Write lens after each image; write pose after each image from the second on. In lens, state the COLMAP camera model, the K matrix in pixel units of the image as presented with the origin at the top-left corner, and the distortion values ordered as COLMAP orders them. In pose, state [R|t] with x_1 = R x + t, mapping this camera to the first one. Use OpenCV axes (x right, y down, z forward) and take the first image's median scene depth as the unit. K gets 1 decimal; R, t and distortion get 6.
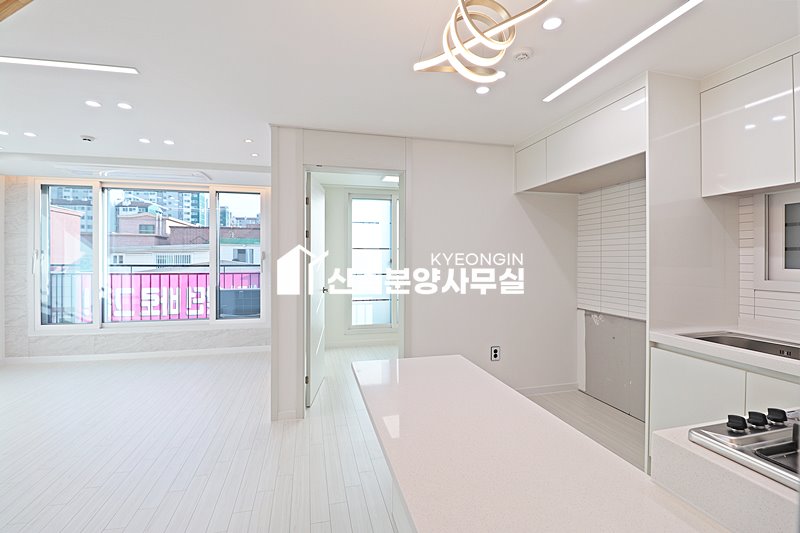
lens RADIAL K [[368.5, 0, 404.7], [0, 368.5, 262.0], [0, 0, 1]] dist [-0.000320, -0.016066]
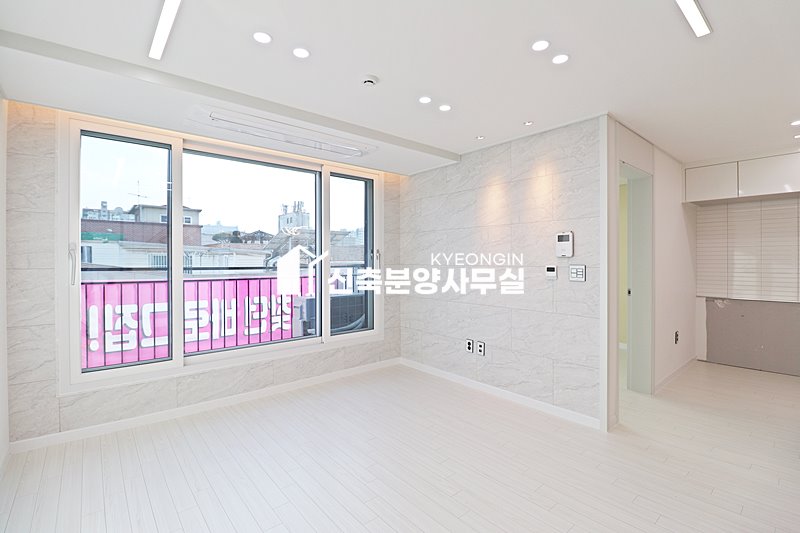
lens RADIAL K [[368.5, 0, 404.7], [0, 368.5, 262.0], [0, 0, 1]] dist [-0.000320, -0.016066]
pose [[0.897530, -0.006311, 0.440908, -1.011717], [0.007323, 0.999973, -0.000594, 0.000960], [-0.440892, 0.003762, 0.897552, 0.320101]]
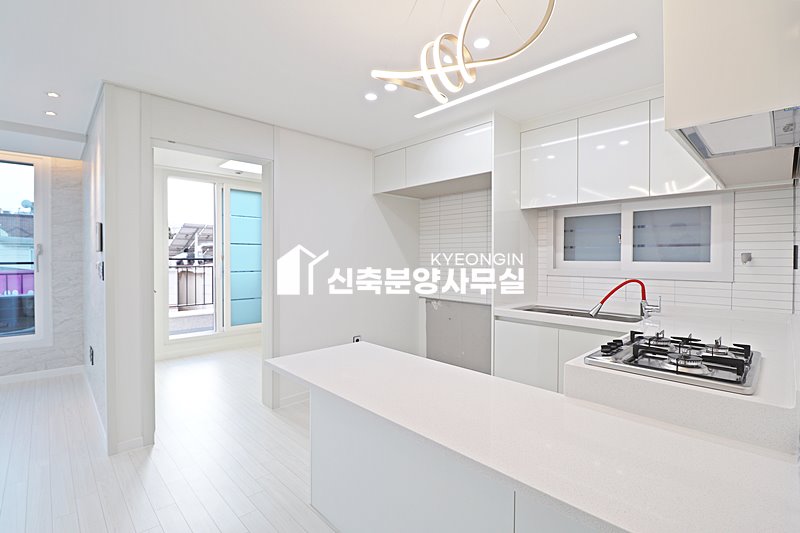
lens RADIAL K [[371.7, 0, 400.9], [0, 371.7, 263.1], [0, 0, 1]] dist [-0.012810, -0.001128]
pose [[0.868084, -0.004856, 0.496394, -0.172213], [0.002122, 0.999979, 0.006070, 0.011224], [-0.496413, -0.004216, 0.868076, 0.004314]]
